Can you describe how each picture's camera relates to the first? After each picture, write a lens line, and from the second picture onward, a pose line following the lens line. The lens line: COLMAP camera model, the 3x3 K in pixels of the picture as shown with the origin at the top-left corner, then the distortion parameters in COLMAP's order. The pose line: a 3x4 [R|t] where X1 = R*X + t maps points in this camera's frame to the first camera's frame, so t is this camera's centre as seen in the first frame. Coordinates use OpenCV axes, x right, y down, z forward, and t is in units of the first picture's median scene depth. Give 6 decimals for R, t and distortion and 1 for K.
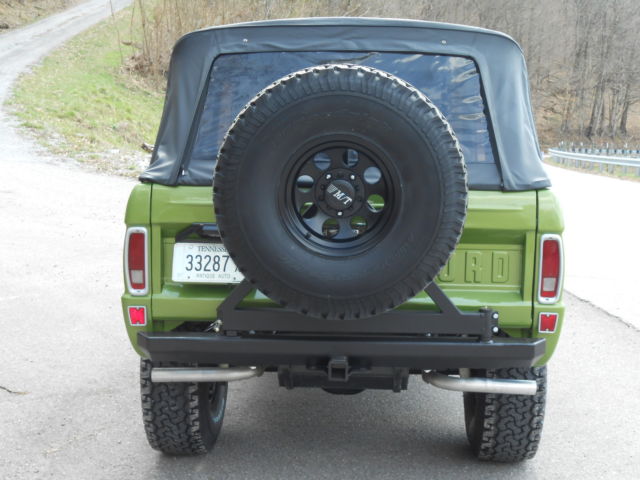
lens RADIAL K [[902.5, 0, 320.0], [0, 902.5, 240.0], [0, 0, 1]] dist [-0.013666, -0.018092]
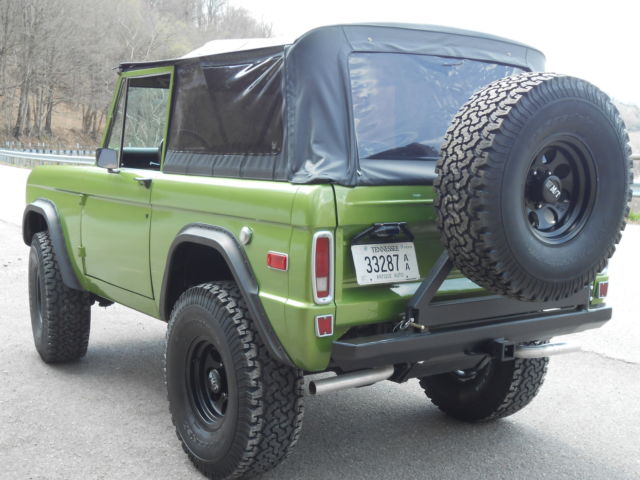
lens RADIAL K [[902.5, 0, 320.0], [0, 902.5, 240.0], [0, 0, 1]] dist [-0.013666, -0.018092]
pose [[0.789095, -0.062414, 0.611092, -0.773897], [0.062606, 0.997816, 0.021070, -0.025156], [-0.611073, 0.021631, 0.791279, 0.256865]]
